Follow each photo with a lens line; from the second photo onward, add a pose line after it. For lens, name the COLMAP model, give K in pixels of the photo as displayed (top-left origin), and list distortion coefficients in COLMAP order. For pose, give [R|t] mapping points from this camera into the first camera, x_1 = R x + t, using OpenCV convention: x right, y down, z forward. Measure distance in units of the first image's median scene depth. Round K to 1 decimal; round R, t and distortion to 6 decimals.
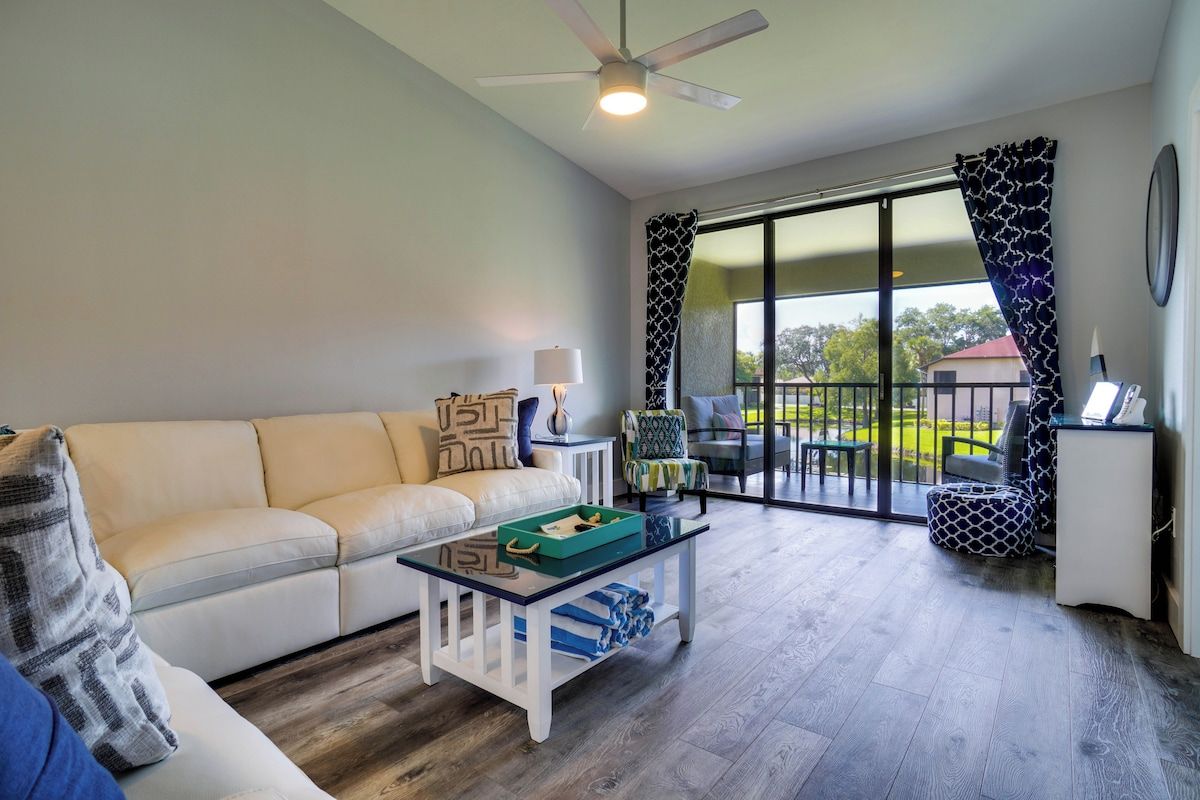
lens RADIAL K [[581.9, 0, 600.0], [0, 581.9, 399.9], [0, 0, 1]] dist [-0.002582, -0.000103]
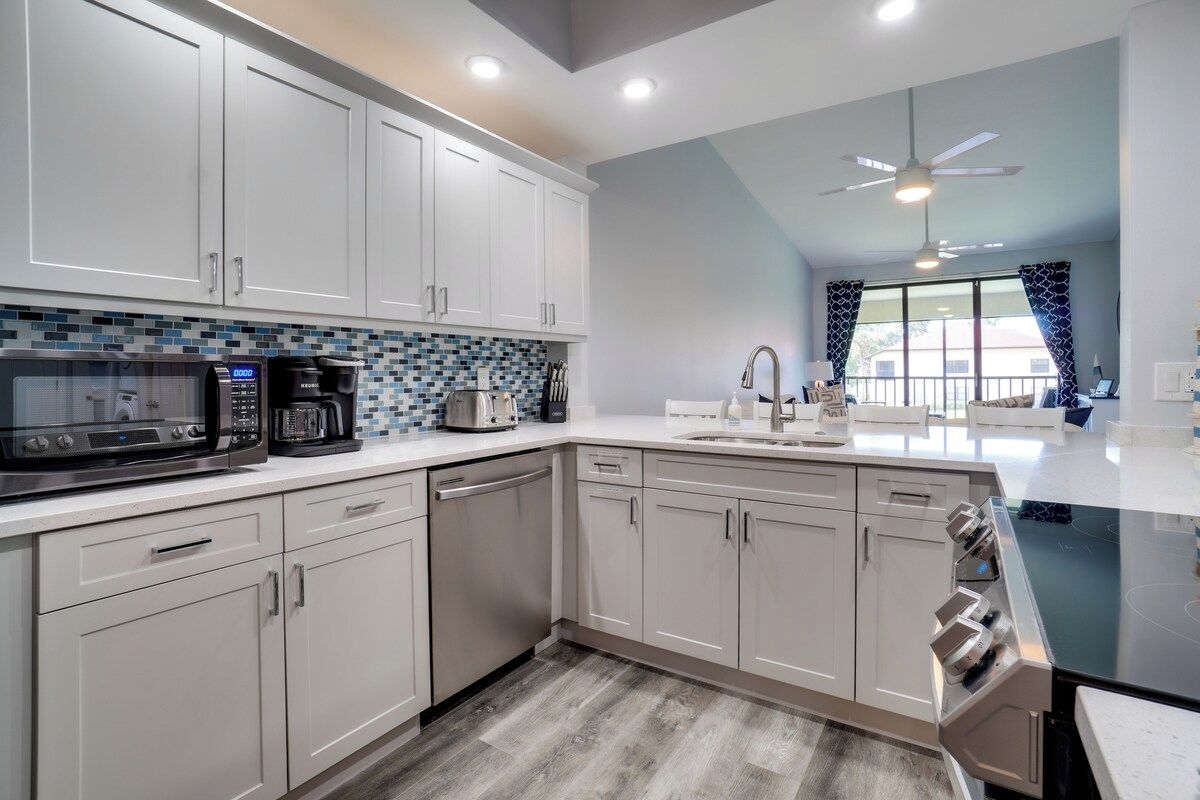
lens RADIAL K [[581.9, 0, 592.7], [0, 581.9, 378.7], [0, 0, 1]] dist [-0.002582, -0.000103]
pose [[0.994508, -0.008812, 0.104289, -1.103983], [0.010802, 0.999770, -0.018531, -0.007659], [-0.104102, 0.019556, 0.994374, -0.859376]]
